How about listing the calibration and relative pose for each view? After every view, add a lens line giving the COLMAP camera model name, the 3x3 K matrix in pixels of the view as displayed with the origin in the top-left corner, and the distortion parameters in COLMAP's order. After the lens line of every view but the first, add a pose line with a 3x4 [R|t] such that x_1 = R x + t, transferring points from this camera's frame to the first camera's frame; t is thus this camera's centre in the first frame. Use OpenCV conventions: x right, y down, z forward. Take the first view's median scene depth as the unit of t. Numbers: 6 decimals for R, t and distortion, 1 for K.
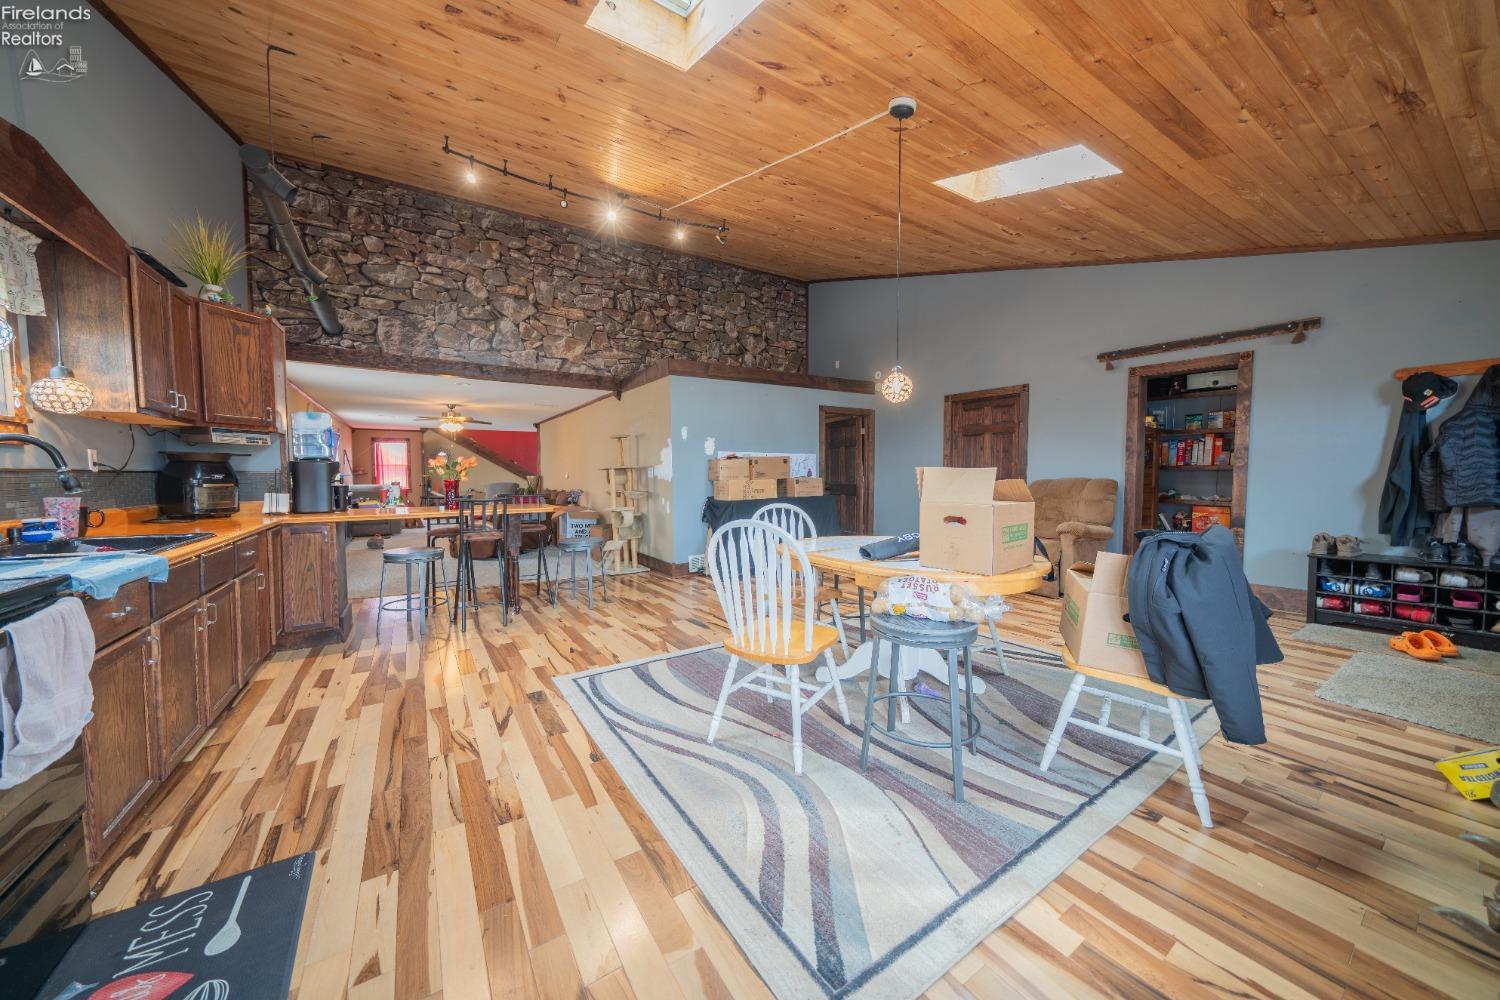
lens RADIAL K [[502.1, 0, 743.0], [0, 502.1, 494.0], [0, 0, 1]] dist [-0.007913, 0.012706]
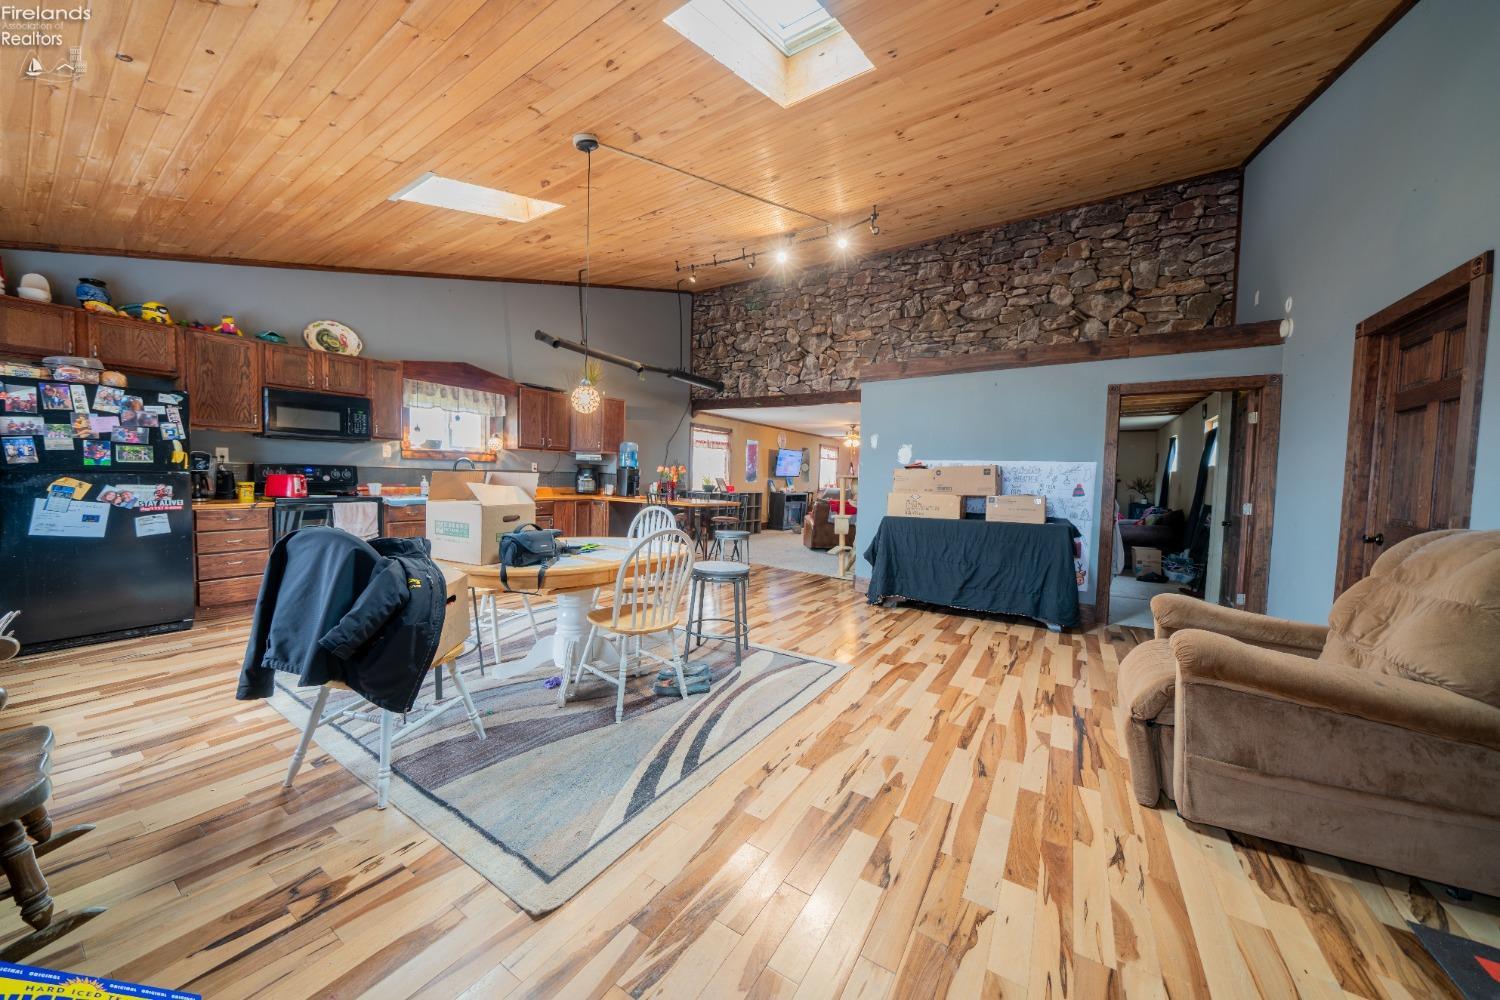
lens RADIAL K [[502.1, 0, 743.0], [0, 502.1, 494.0], [0, 0, 1]] dist [-0.007913, 0.012706]
pose [[0.397015, 0.050552, -0.916419, 0.461826], [-0.077501, 0.996762, 0.021408, -0.016883], [0.914534, 0.062524, 0.399647, 0.287601]]
